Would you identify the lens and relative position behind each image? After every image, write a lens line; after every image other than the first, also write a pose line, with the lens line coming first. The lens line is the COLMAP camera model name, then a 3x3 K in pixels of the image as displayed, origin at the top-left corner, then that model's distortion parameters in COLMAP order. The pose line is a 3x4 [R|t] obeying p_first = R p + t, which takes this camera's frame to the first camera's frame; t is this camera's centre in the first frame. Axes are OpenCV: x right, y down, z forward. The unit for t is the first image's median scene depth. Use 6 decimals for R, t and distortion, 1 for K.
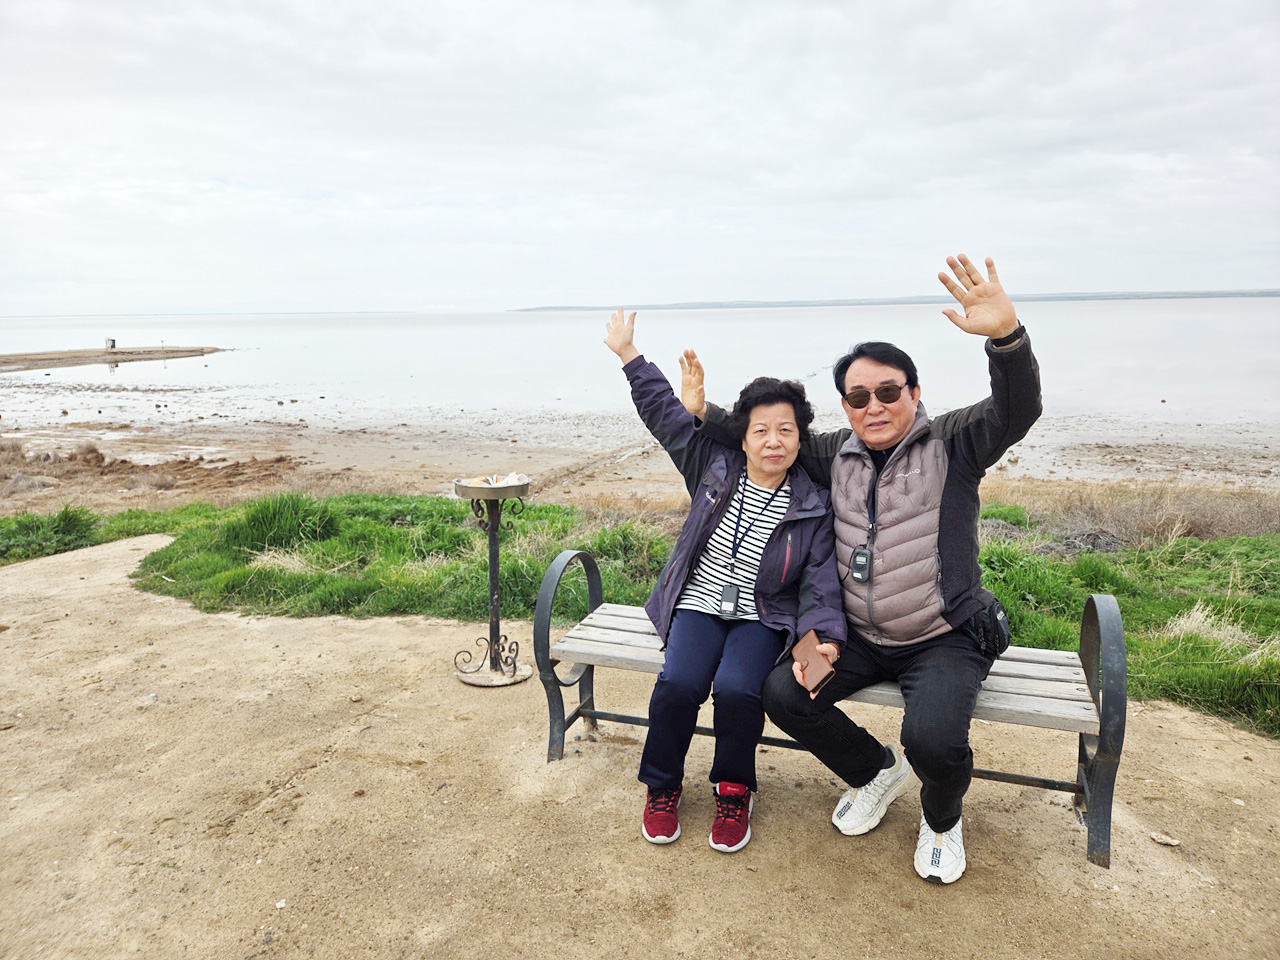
lens RADIAL K [[848.9, 0, 639.1], [0, 848.9, 453.5], [0, 0, 1]] dist [0.063318, -0.057426]
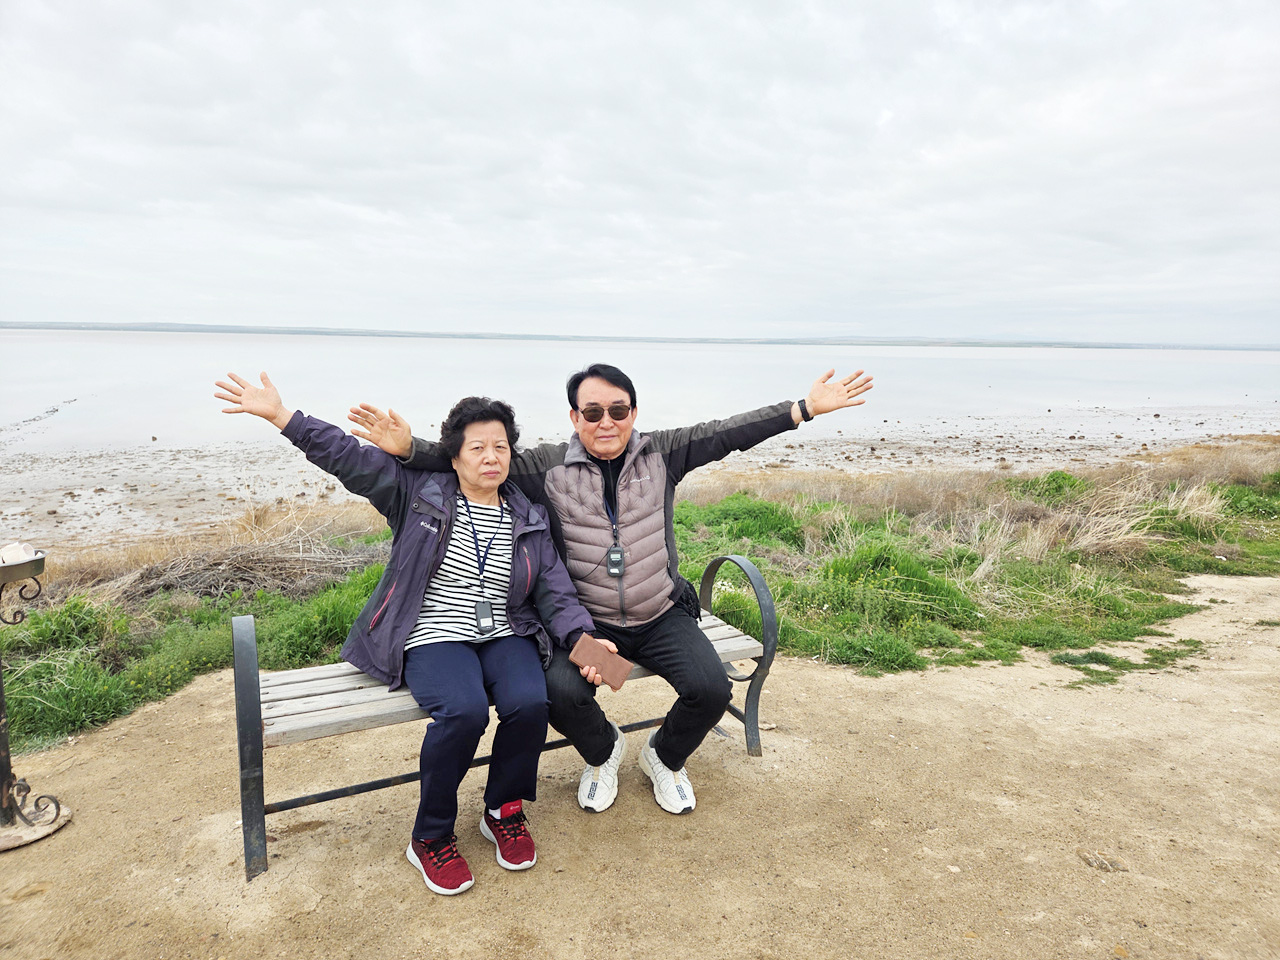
lens RADIAL K [[848.9, 0, 632.5], [0, 848.9, 482.9], [0, 0, 1]] dist [0.063318, -0.057426]
pose [[0.678354, -0.081820, 0.730166, -0.478121], [0.087797, 0.995686, 0.030007, -0.004101], [-0.729471, 0.043751, 0.682611, 0.190388]]
